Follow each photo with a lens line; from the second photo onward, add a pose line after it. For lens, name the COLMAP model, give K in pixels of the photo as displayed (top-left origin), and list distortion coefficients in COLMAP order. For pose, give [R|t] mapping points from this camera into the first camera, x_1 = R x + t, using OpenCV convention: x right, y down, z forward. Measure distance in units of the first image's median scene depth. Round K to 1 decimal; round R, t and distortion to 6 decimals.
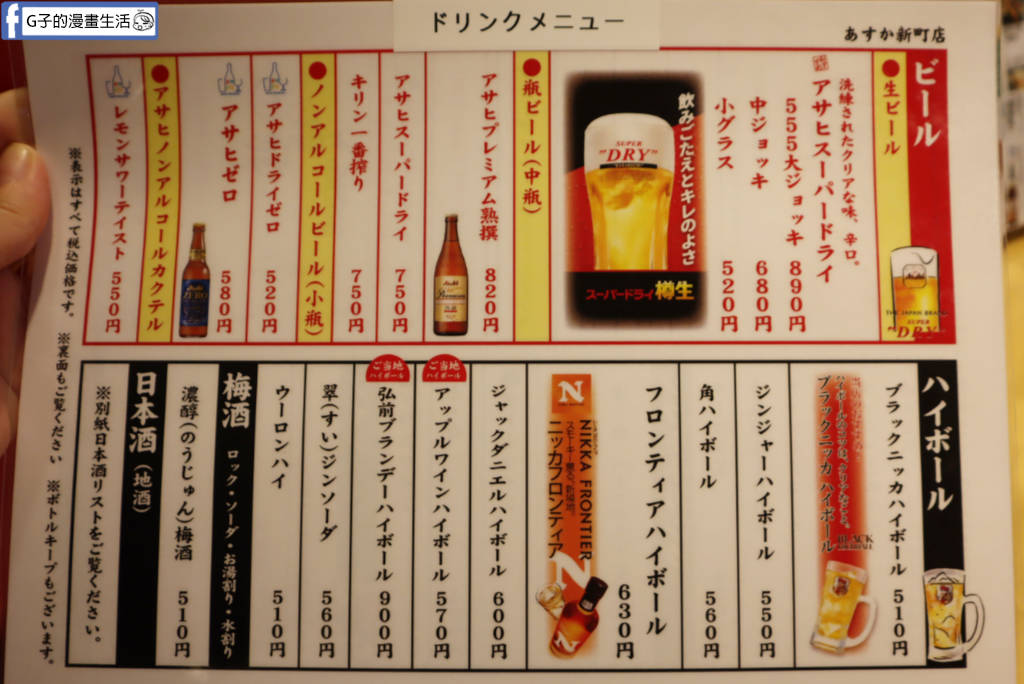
lens RADIAL K [[754.6, 0, 512.0], [0, 754.6, 342.0], [0, 0, 1]] dist [-0.039138, -0.006396]
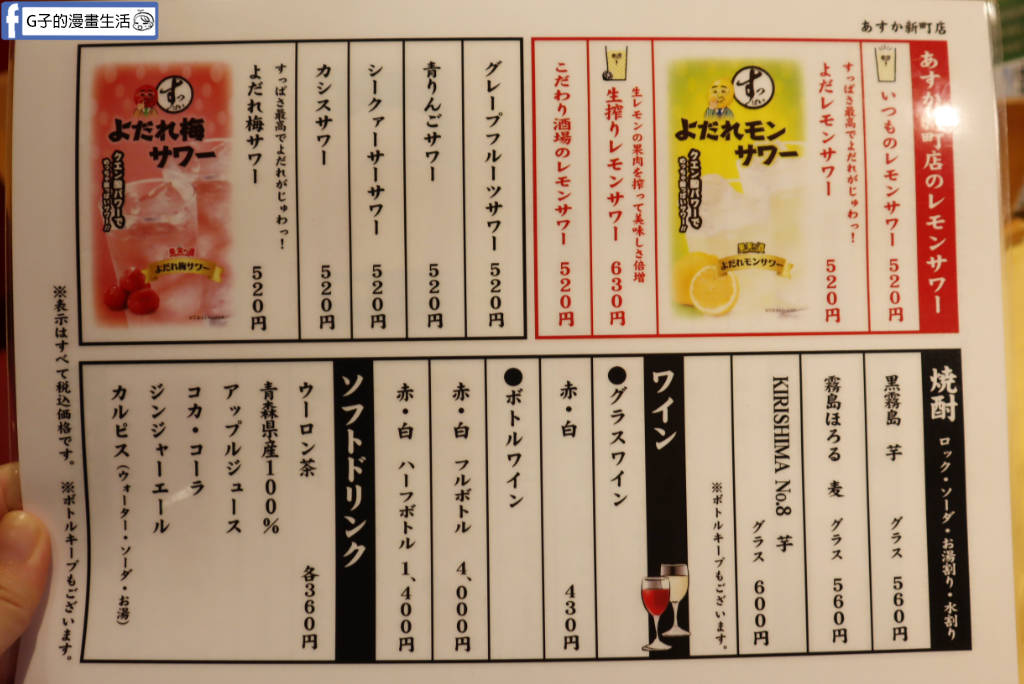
lens RADIAL K [[757.6, 0, 515.0], [0, 757.6, 355.0], [0, 0, 1]] dist [-0.074226, 0.008163]
pose [[0.999920, -0.010637, 0.006849, -0.102843], [0.010470, 0.999659, 0.023919, 0.000328], [-0.007101, -0.023845, 0.999690, 0.000801]]
